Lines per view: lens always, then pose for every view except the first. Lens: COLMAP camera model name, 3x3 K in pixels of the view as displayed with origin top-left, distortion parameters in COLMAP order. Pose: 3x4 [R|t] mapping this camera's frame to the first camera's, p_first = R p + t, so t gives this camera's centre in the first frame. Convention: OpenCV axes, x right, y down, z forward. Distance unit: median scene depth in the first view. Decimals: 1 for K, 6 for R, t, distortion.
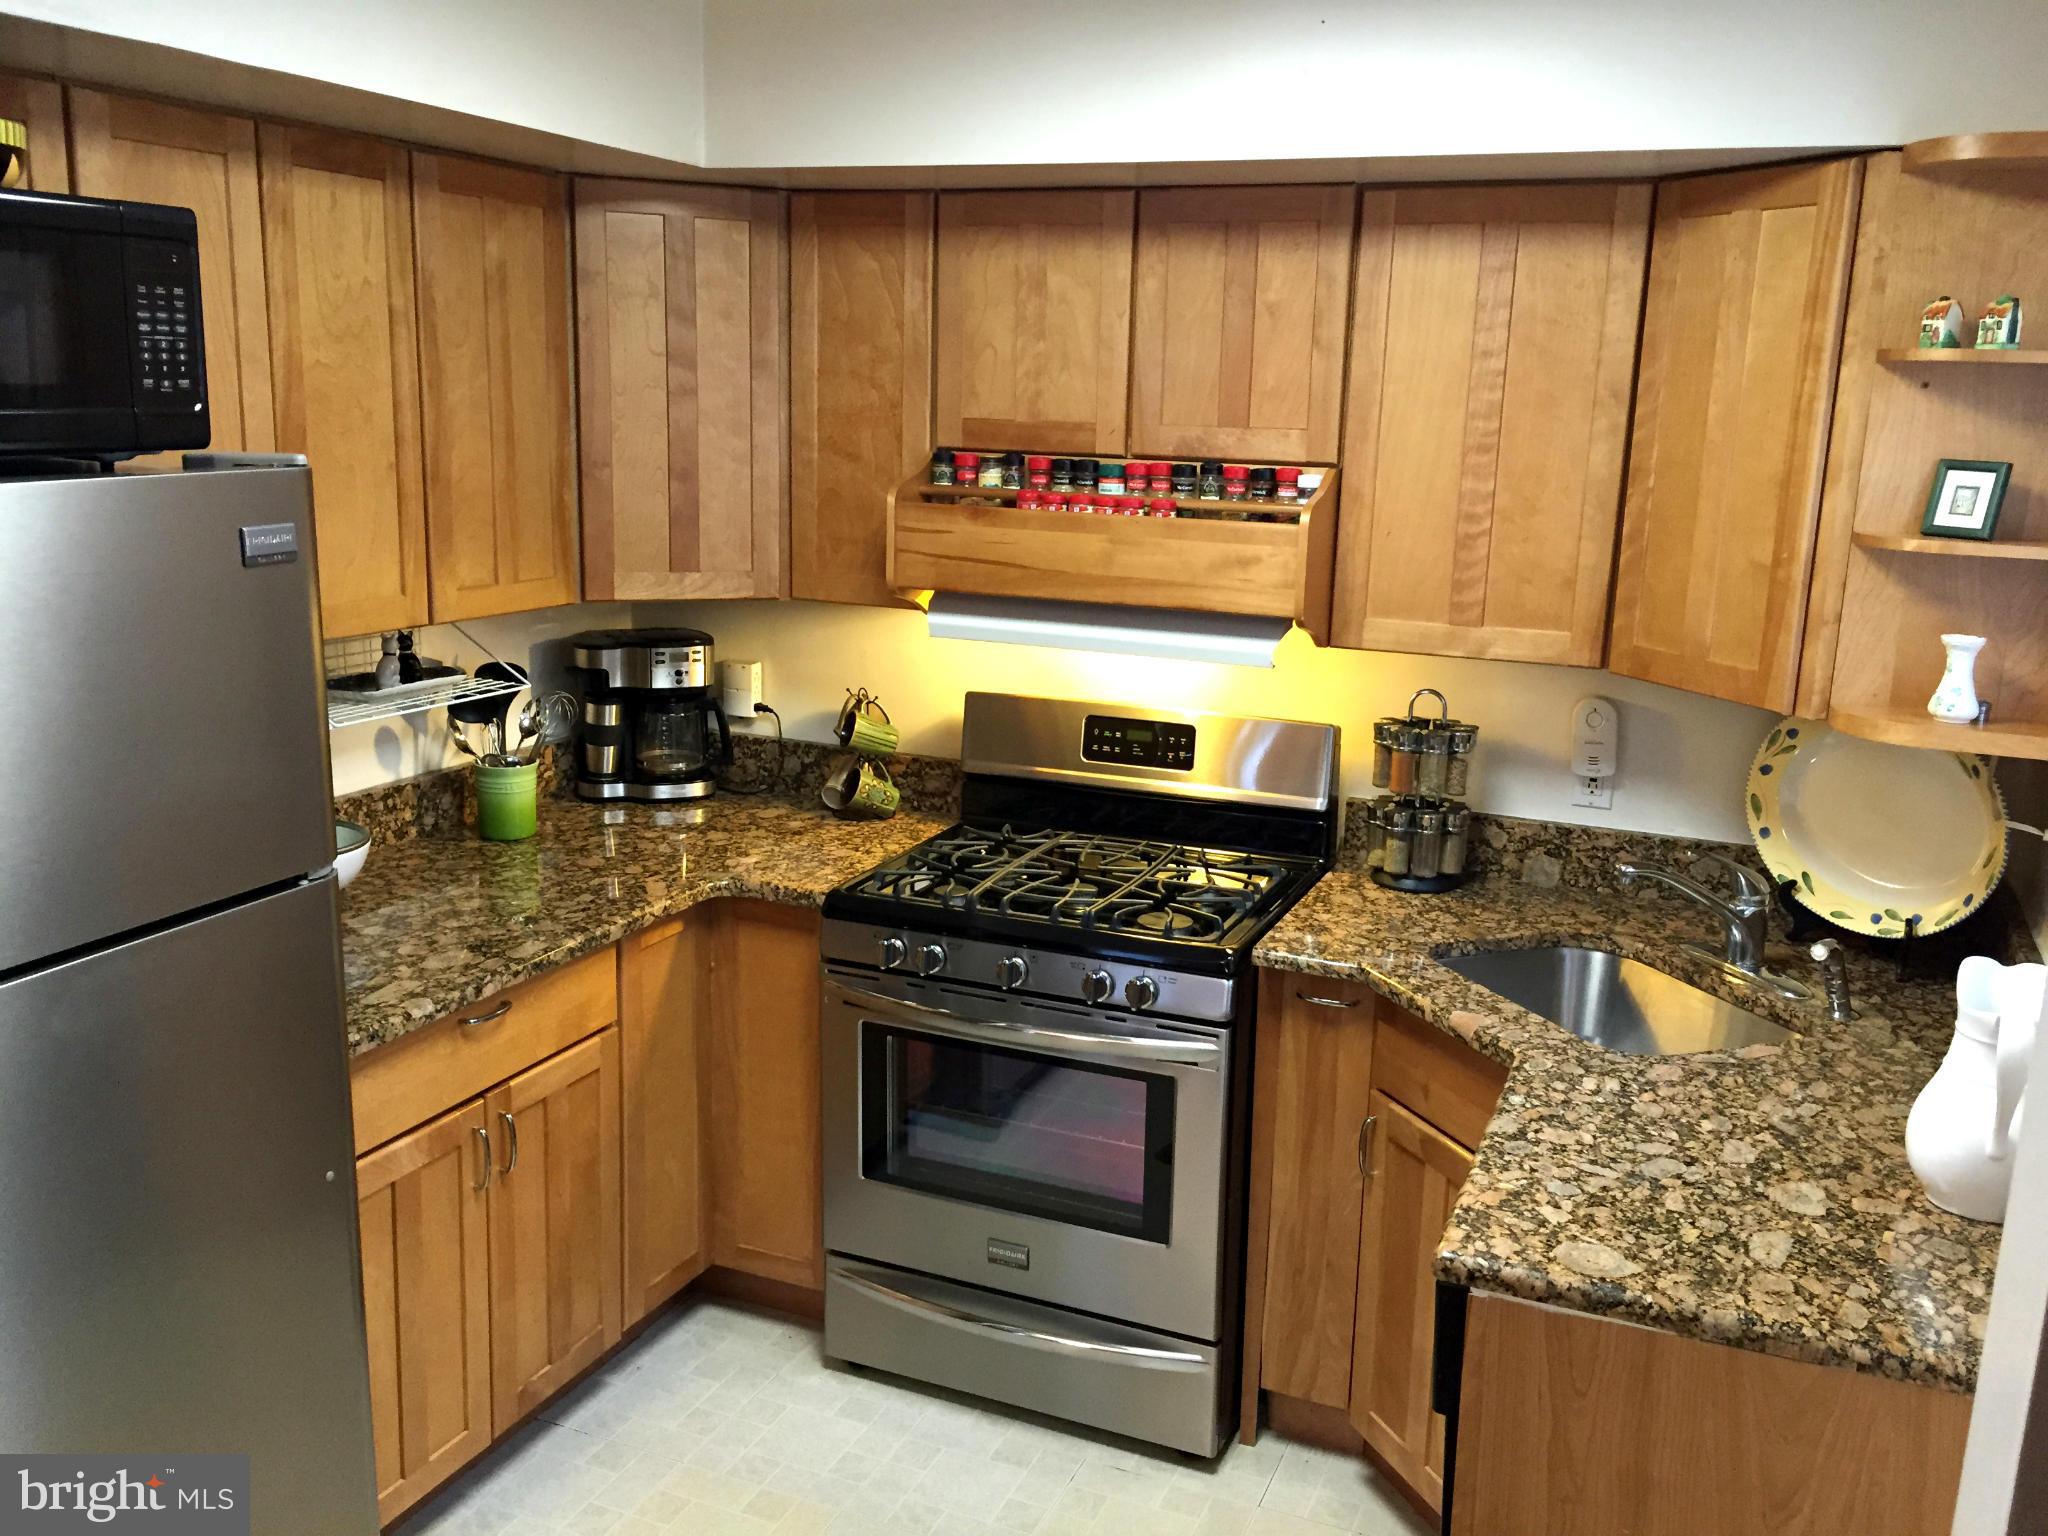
lens RADIAL K [[1774.7, 0, 1000.2], [0, 1774.7, 803.5], [0, 0, 1]] dist [0.023619, -0.041000]
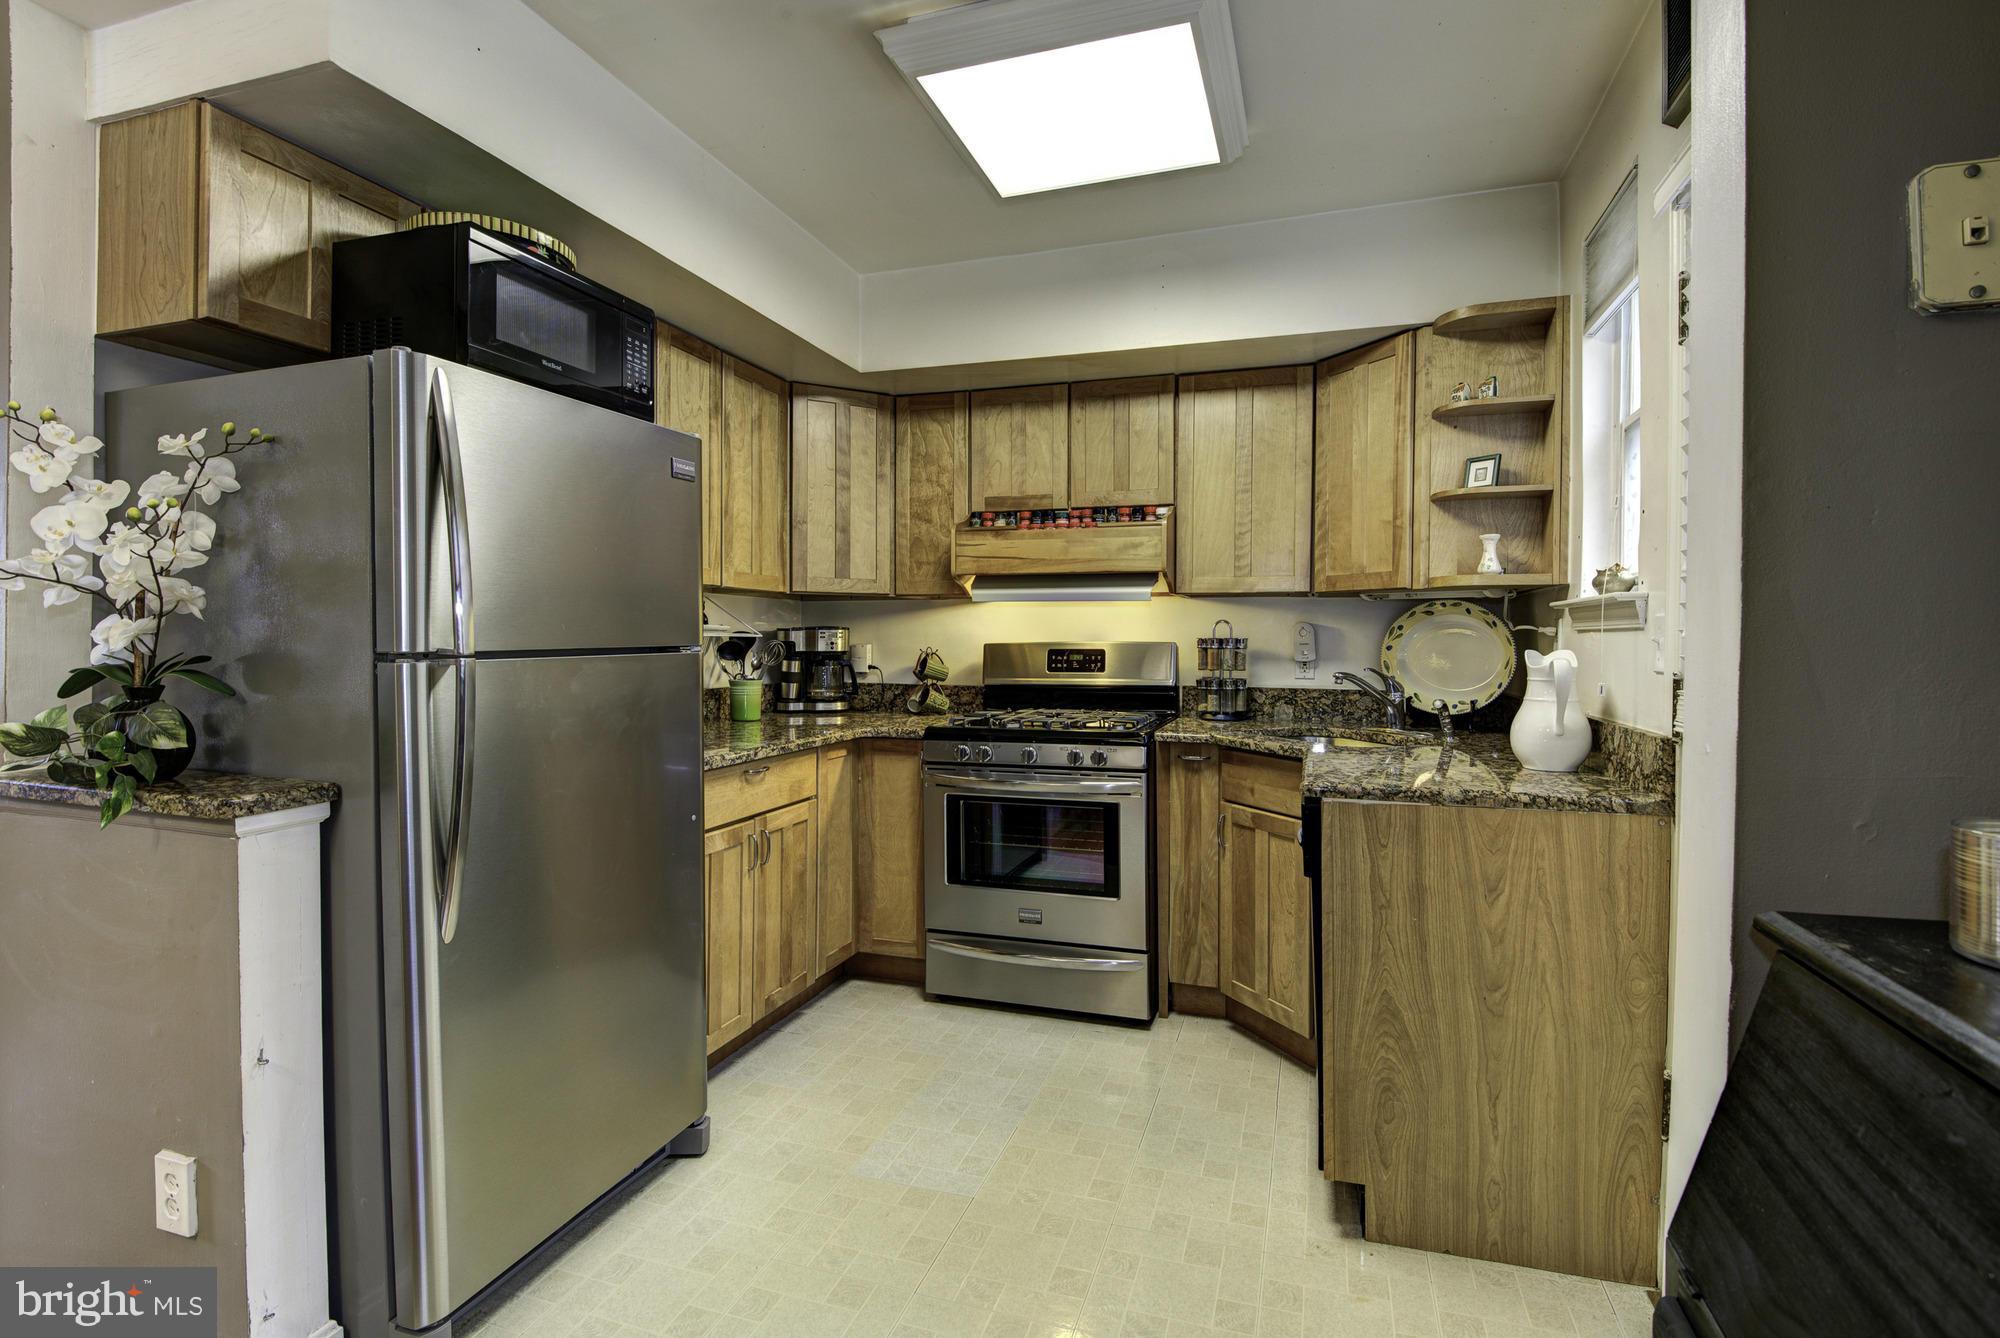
lens RADIAL K [[926.3, 0, 1024.7], [0, 926.3, 642.4], [0, 0, 1]] dist [0.001290, -0.009826]
pose [[0.994789, -0.024792, 0.098892, -0.091806], [0.044292, 0.978759, -0.200172, 0.171846], [-0.091828, 0.203509, 0.974757, 0.002427]]
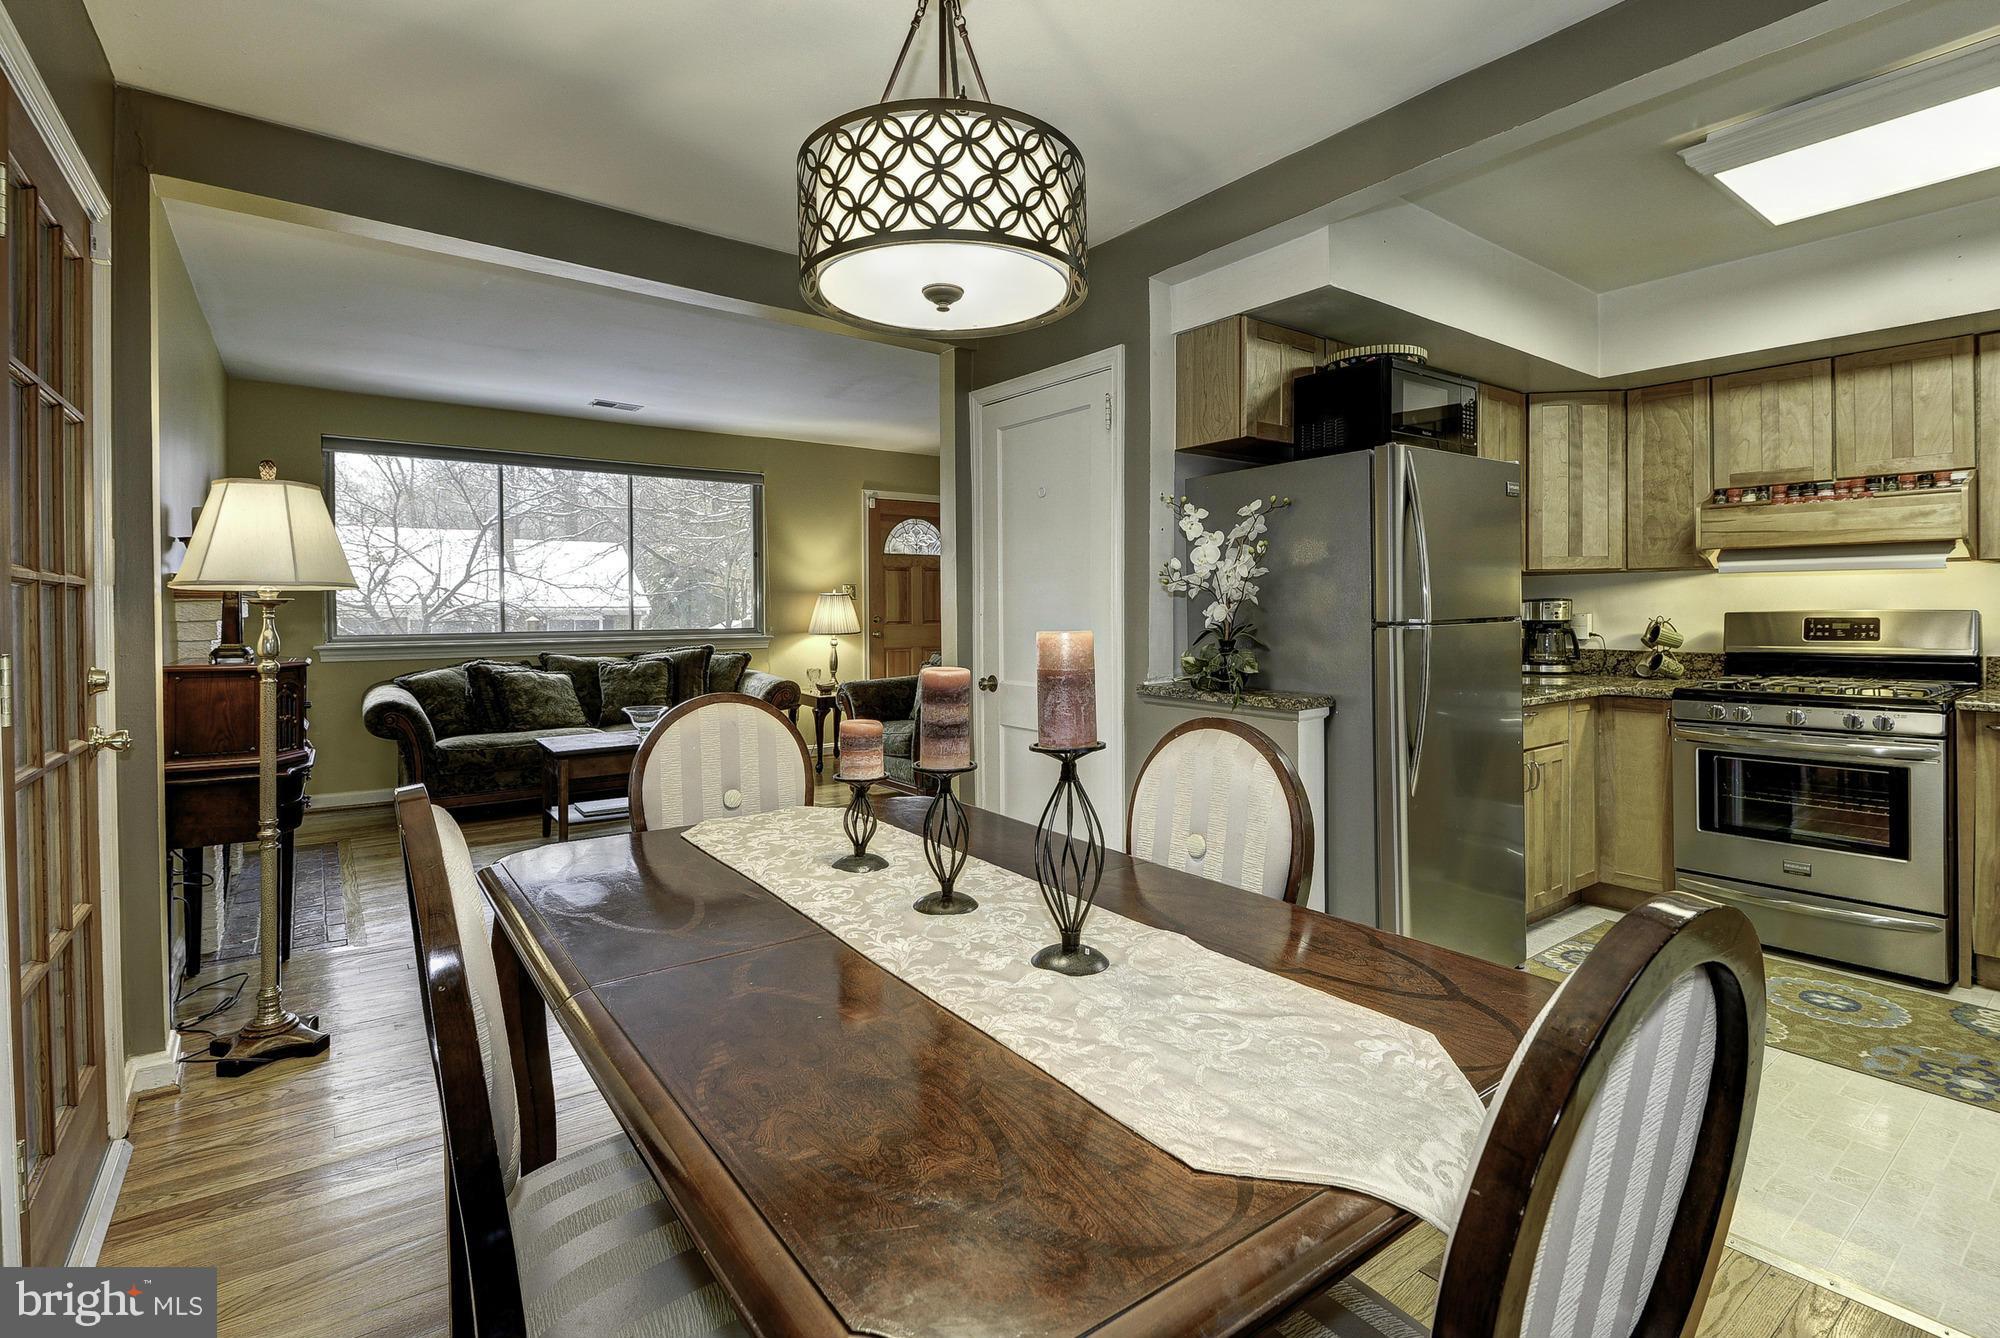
lens RADIAL K [[926.3, 0, 1038.6], [0, 926.3, 612.3], [0, 0, 1]] dist [0.001290, -0.009826]
pose [[0.868760, -0.032110, -0.494191, -0.217697], [-0.071874, 0.979156, -0.189969, 0.236653], [0.489990, 0.200557, 0.848343, -0.348552]]
